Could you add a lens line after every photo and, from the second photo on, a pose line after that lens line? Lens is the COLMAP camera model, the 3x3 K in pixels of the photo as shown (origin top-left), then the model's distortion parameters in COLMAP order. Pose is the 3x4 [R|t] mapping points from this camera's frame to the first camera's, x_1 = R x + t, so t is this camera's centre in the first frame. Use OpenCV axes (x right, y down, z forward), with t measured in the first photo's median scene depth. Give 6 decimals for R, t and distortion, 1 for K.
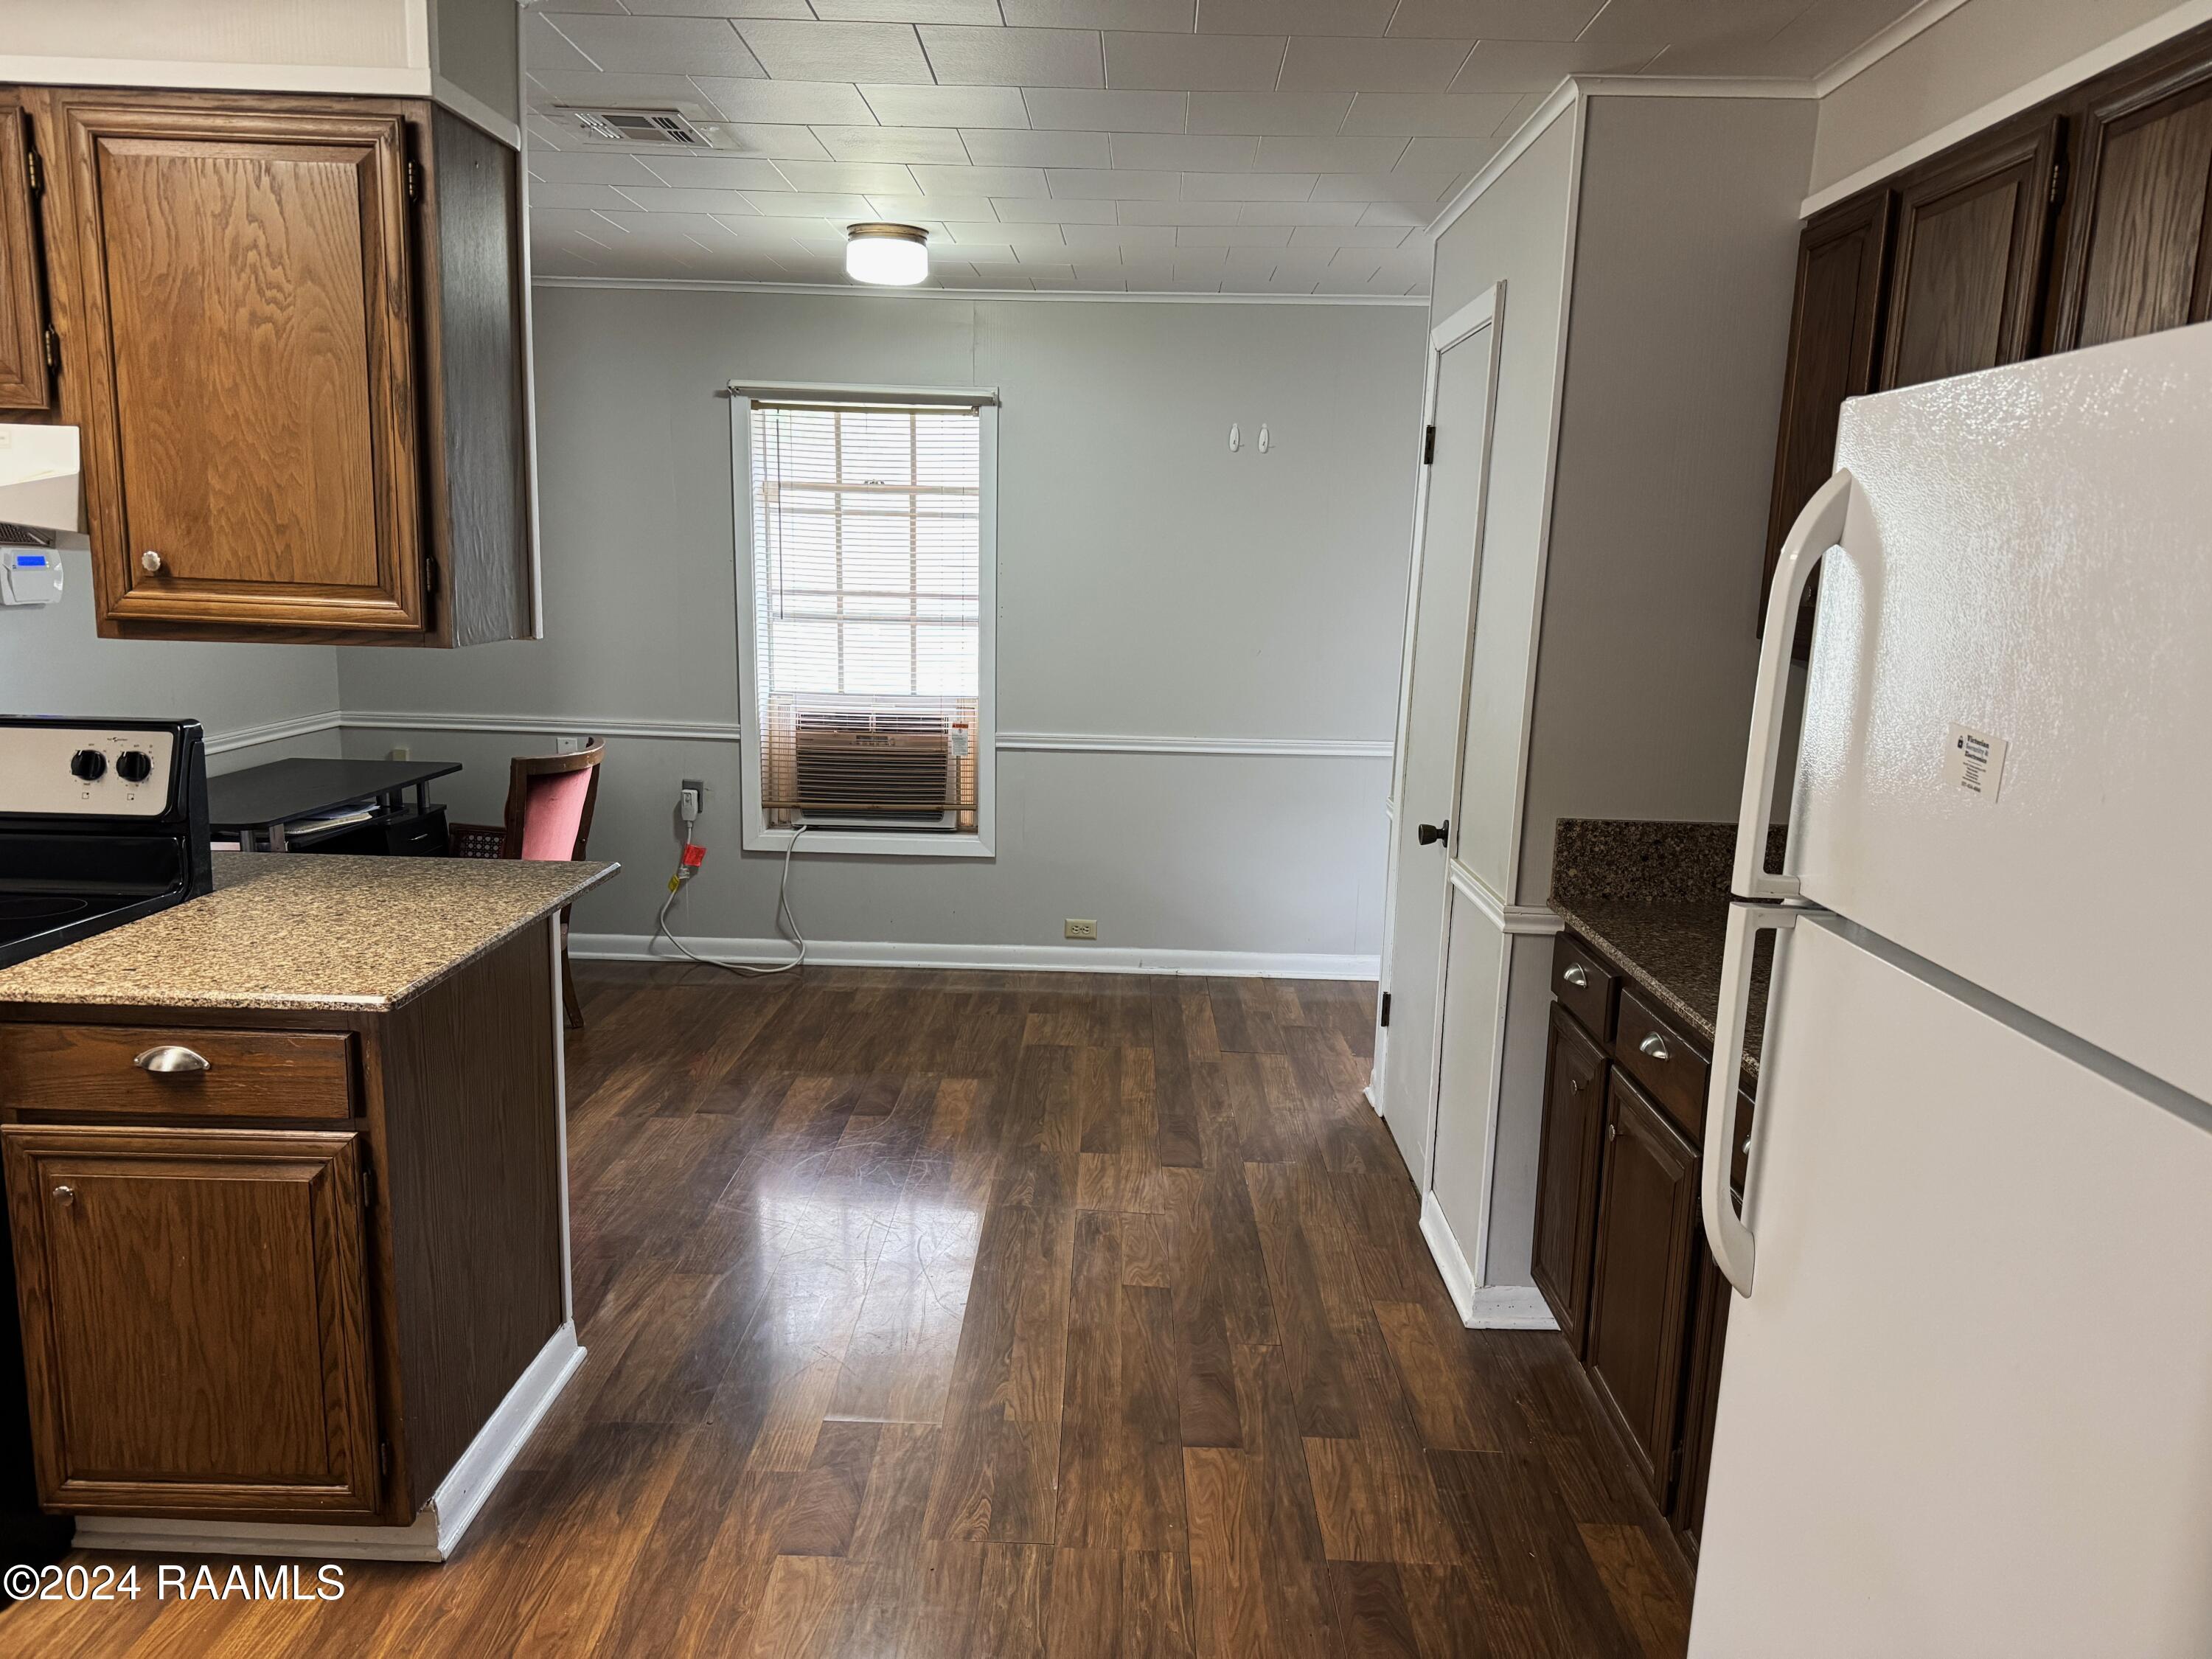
lens RADIAL K [[1554.6, 0, 1124.3], [0, 1554.6, 824.3], [0, 0, 1]] dist [0.064641, -0.086588]
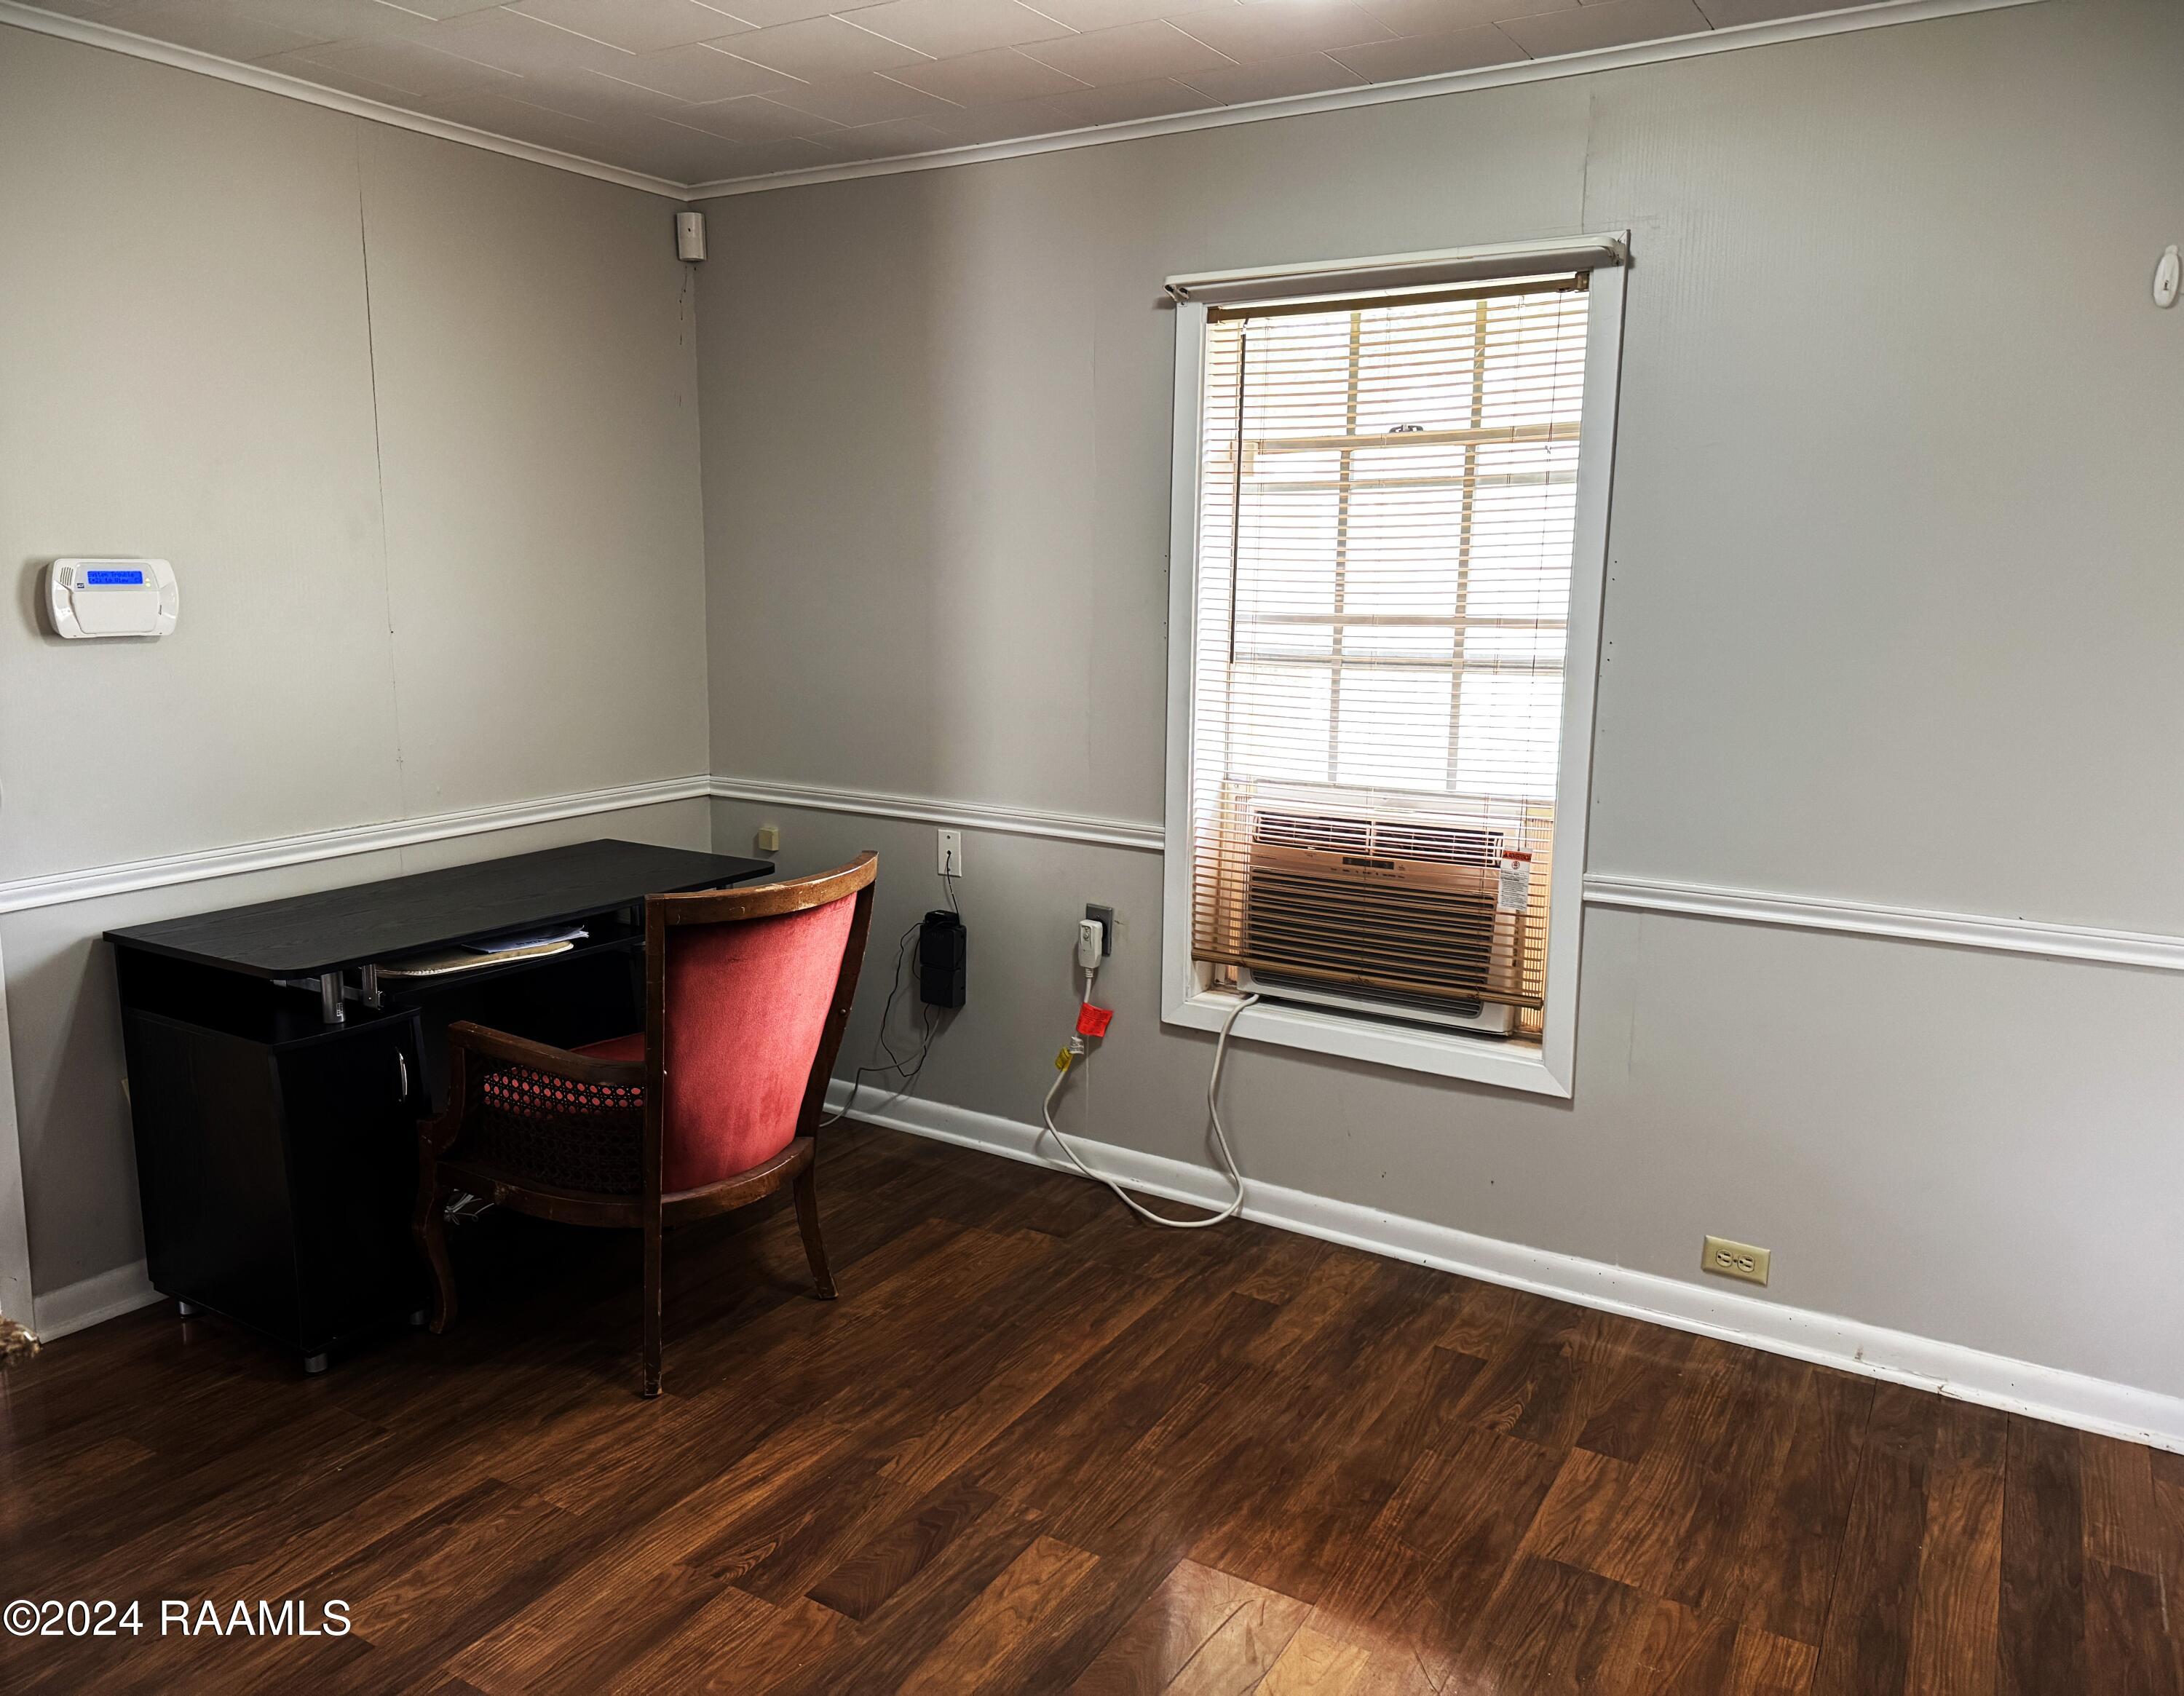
lens RADIAL K [[1561.3, 0, 1043.7], [0, 1561.3, 825.4], [0, 0, 1]] dist [0.032292, -0.034293]
pose [[0.848993, 0.066778, -0.524167, 0.052762], [-0.074182, 0.997221, 0.006893, -0.079815], [0.523171, 0.033032, 0.851588, 0.533132]]
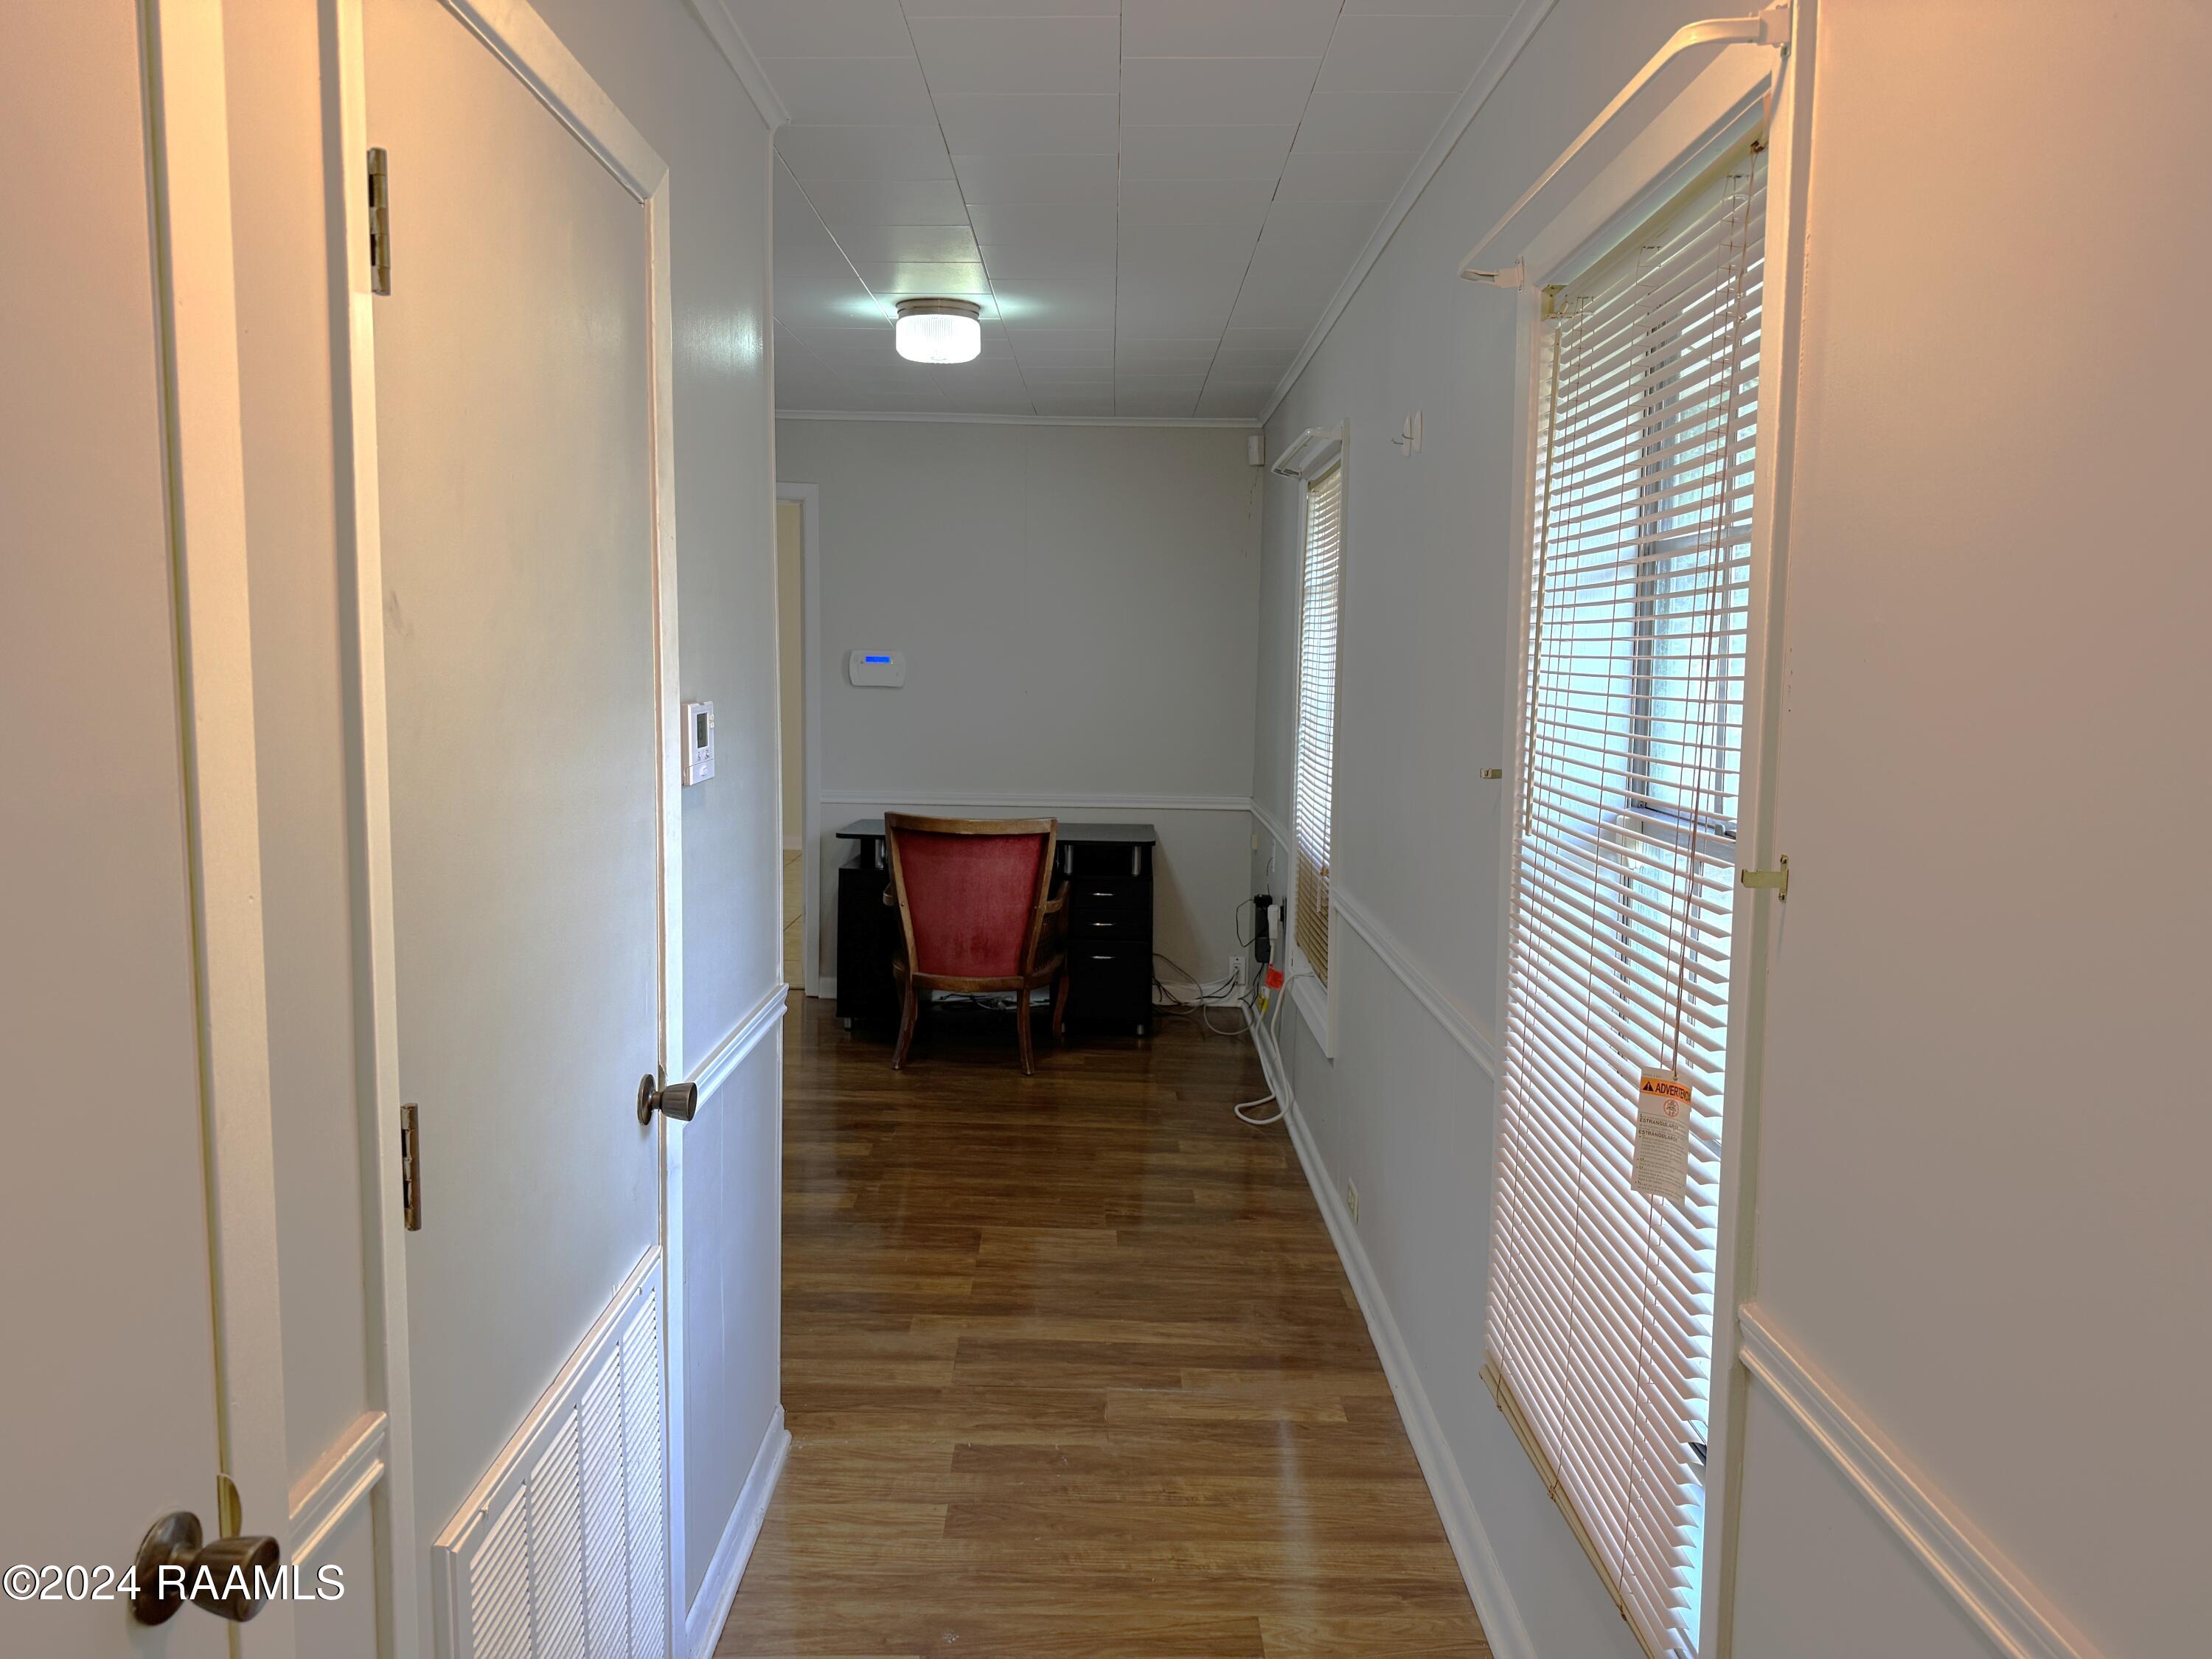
lens RADIAL K [[1554.6, 0, 1104.2], [0, 1554.6, 821.7], [0, 0, 1]] dist [0.064641, -0.086588]
pose [[-0.008257, 0.082738, -0.996537, 0.785521], [-0.186654, 0.978928, 0.082822, -0.157496], [0.982391, 0.186692, 0.007360, 1.084122]]
